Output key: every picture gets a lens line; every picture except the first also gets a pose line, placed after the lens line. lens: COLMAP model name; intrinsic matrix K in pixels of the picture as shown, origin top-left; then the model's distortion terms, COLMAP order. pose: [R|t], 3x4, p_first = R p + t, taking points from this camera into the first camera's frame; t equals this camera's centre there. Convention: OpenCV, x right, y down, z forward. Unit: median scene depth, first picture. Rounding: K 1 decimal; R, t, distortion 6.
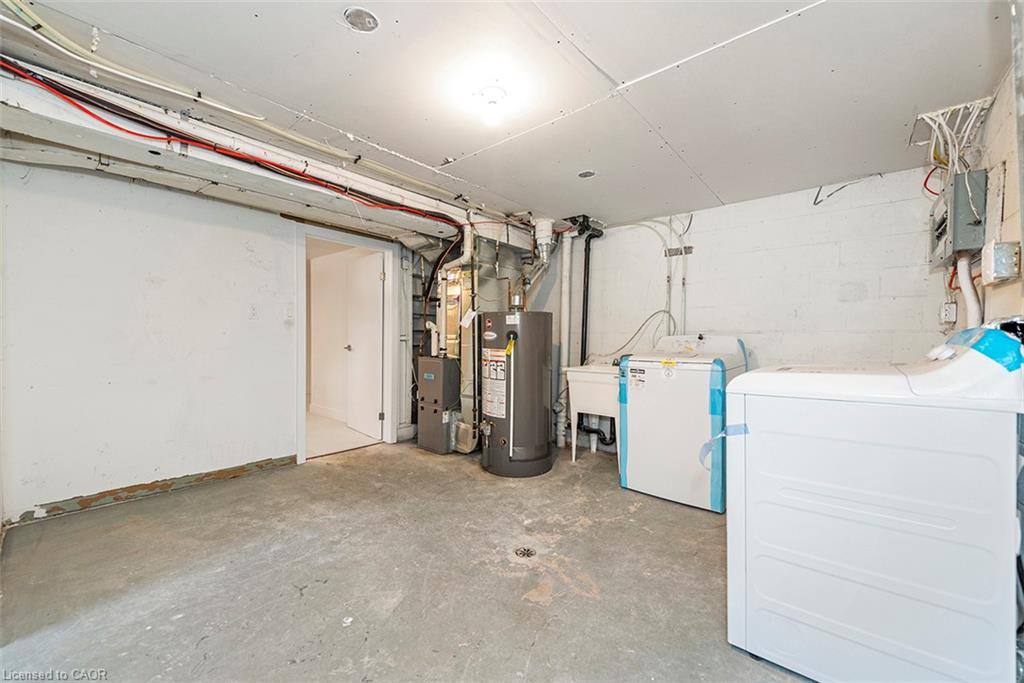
lens RADIAL K [[403.2, 0, 511.0], [0, 403.2, 350.8], [0, 0, 1]] dist [0.002584, -0.000017]
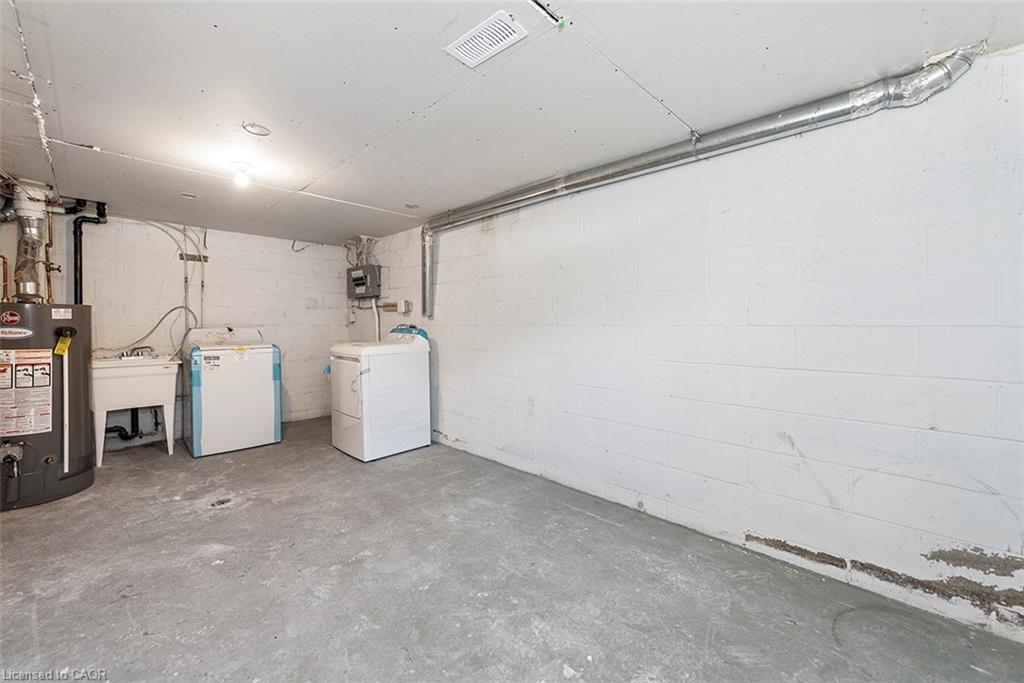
lens RADIAL K [[398.8, 0, 511.0], [0, 398.8, 326.0], [0, 0, 1]] dist [-0.000311, -0.000223]
pose [[0.073041, -0.011685, 0.997261, -0.999149], [0.029971, 0.999505, 0.009516, -0.039135], [-0.996879, 0.029194, 0.073355, -0.024424]]
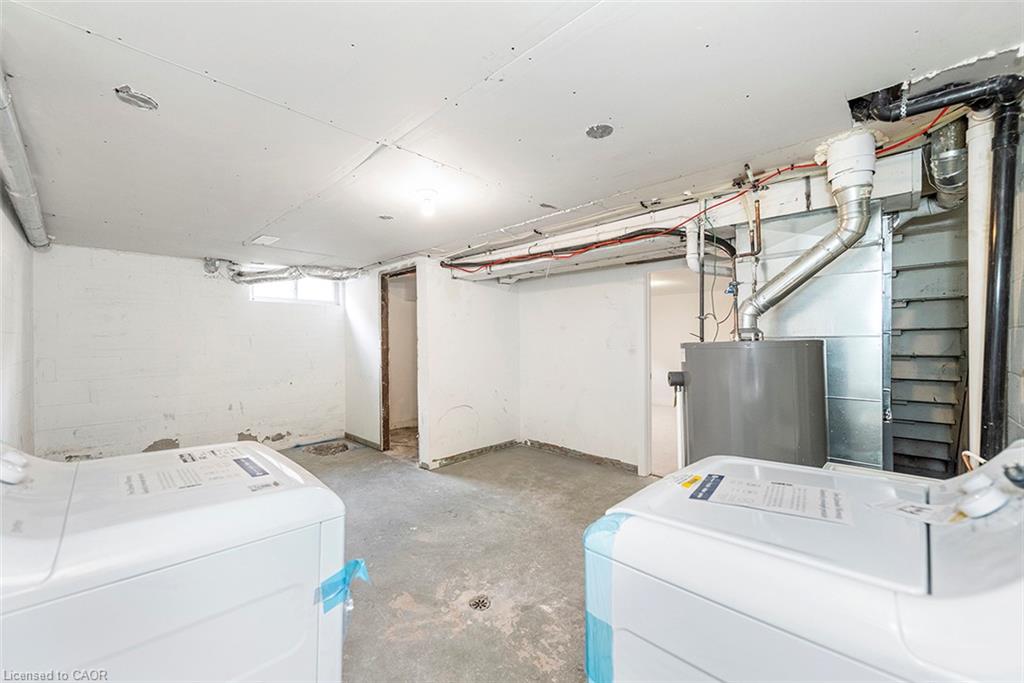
lens RADIAL K [[403.8, 0, 512.0], [0, 403.8, 341.5], [0, 0, 1]] dist [0.001941, 0.000002]
pose [[-0.076810, -0.001123, -0.997045, 0.871324], [-0.027152, 0.999631, 0.000966, -0.118590], [0.996676, 0.027146, -0.076812, 0.982706]]
